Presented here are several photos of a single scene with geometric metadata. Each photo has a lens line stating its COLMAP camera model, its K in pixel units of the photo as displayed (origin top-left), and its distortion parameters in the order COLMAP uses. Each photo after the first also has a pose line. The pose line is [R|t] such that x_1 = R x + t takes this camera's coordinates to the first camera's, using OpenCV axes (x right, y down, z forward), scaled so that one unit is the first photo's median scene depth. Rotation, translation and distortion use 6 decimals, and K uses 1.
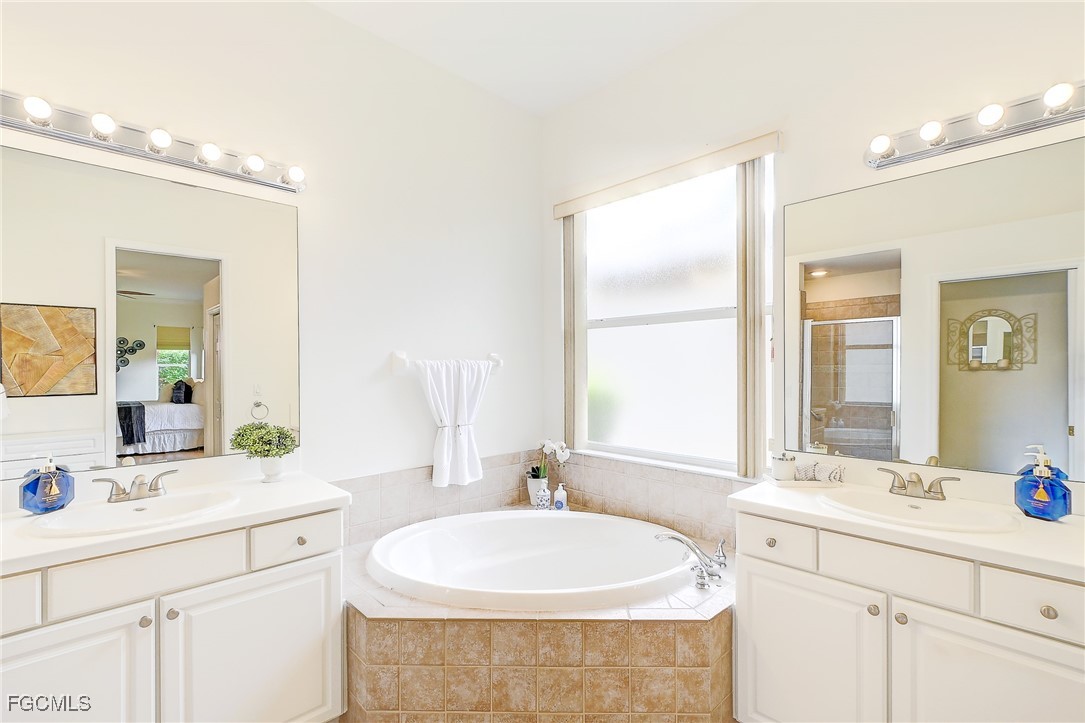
lens RADIAL K [[487.6, 0, 542.5], [0, 487.6, 367.2], [0, 0, 1]] dist [0.009319, 0.000218]
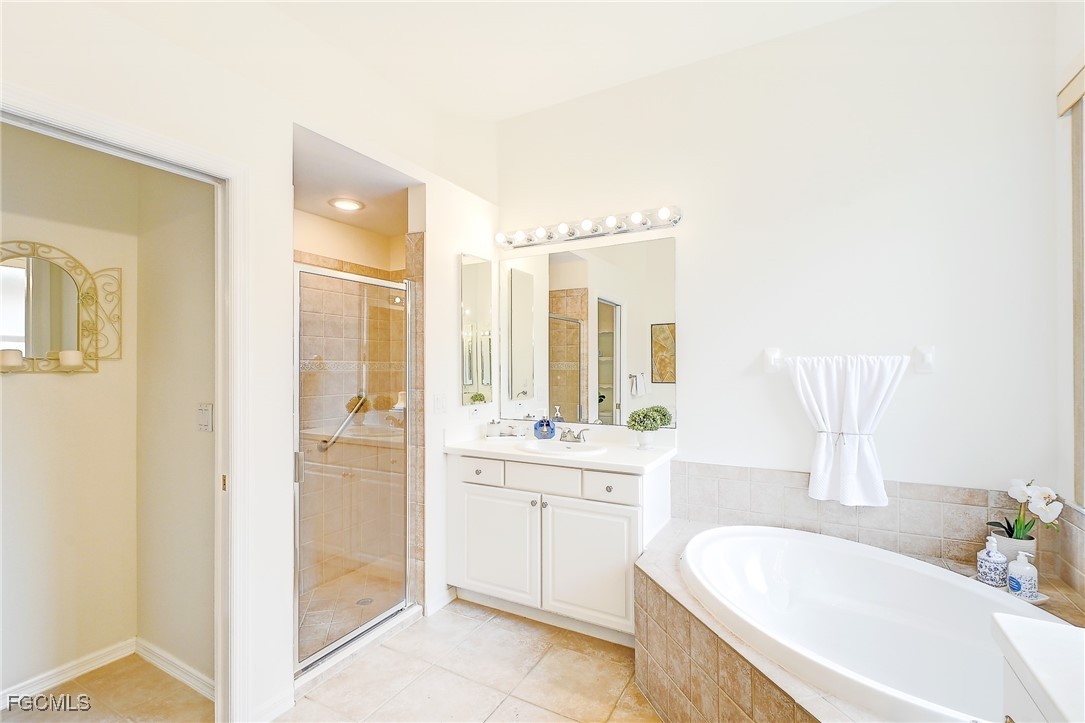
lens RADIAL K [[491.1, 0, 543.7], [0, 491.1, 363.6], [0, 0, 1]] dist [0.029242, 0.000271]
pose [[0.295474, -0.001496, -0.955350, 0.513070], [0.005041, 0.999987, -0.000006, -0.003762], [0.955337, -0.004814, 0.295478, 0.258256]]
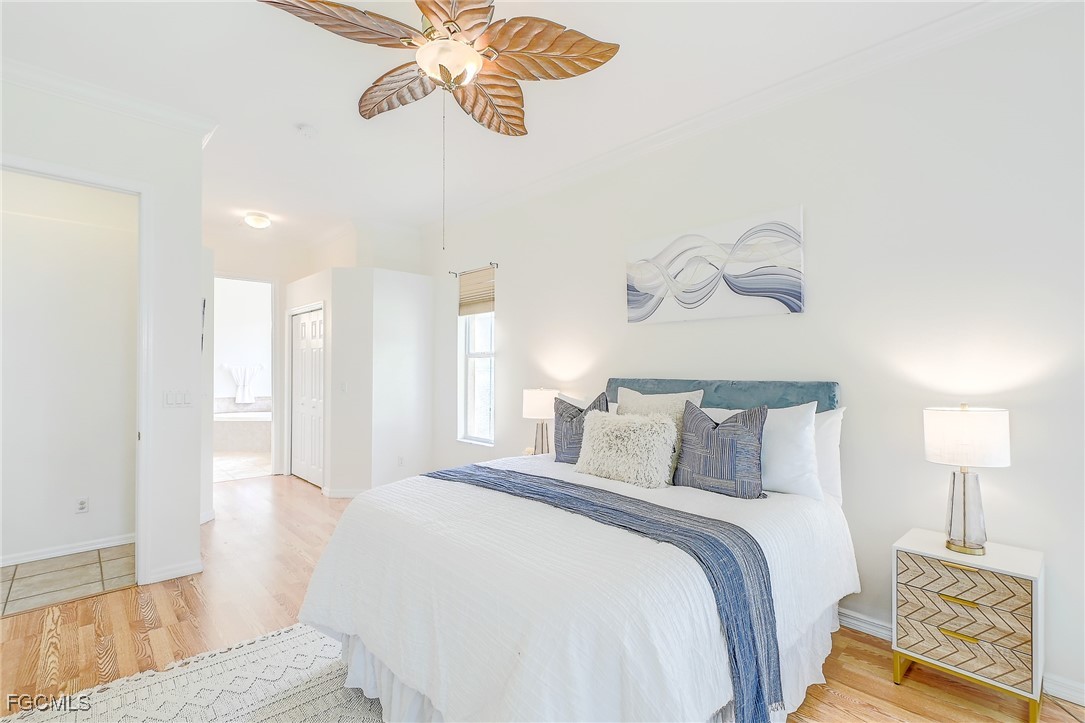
lens RADIAL K [[487.6, 0, 542.5], [0, 487.6, 367.2], [0, 0, 1]] dist [0.009319, 0.000218]
pose [[0.999923, 0.011741, 0.003900, 1.939578], [-0.011721, 0.999919, -0.005045, -0.017718], [-0.003958, 0.004999, 0.999980, -2.481776]]
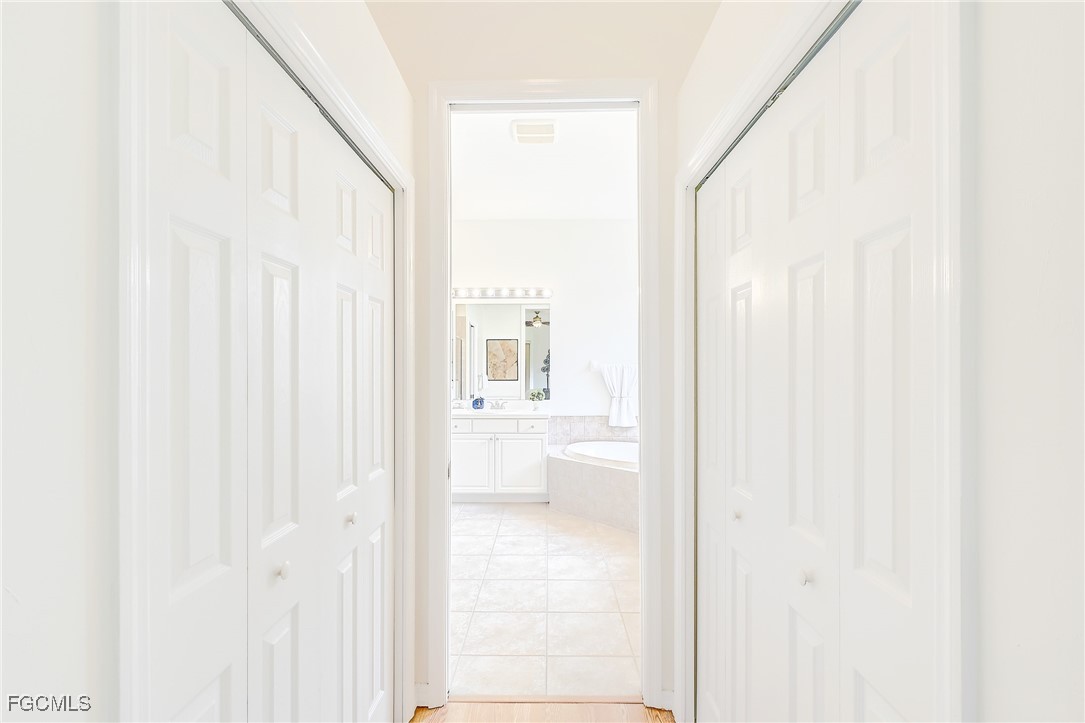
lens RADIAL K [[487.6, 0, 542.5], [0, 487.6, 367.2], [0, 0, 1]] dist [0.009319, 0.000218]
pose [[0.712588, 0.001446, -0.701581, 1.027315], [-0.001359, 0.999999, 0.000680, -0.003472], [0.701581, 0.000469, 0.712589, -0.670612]]
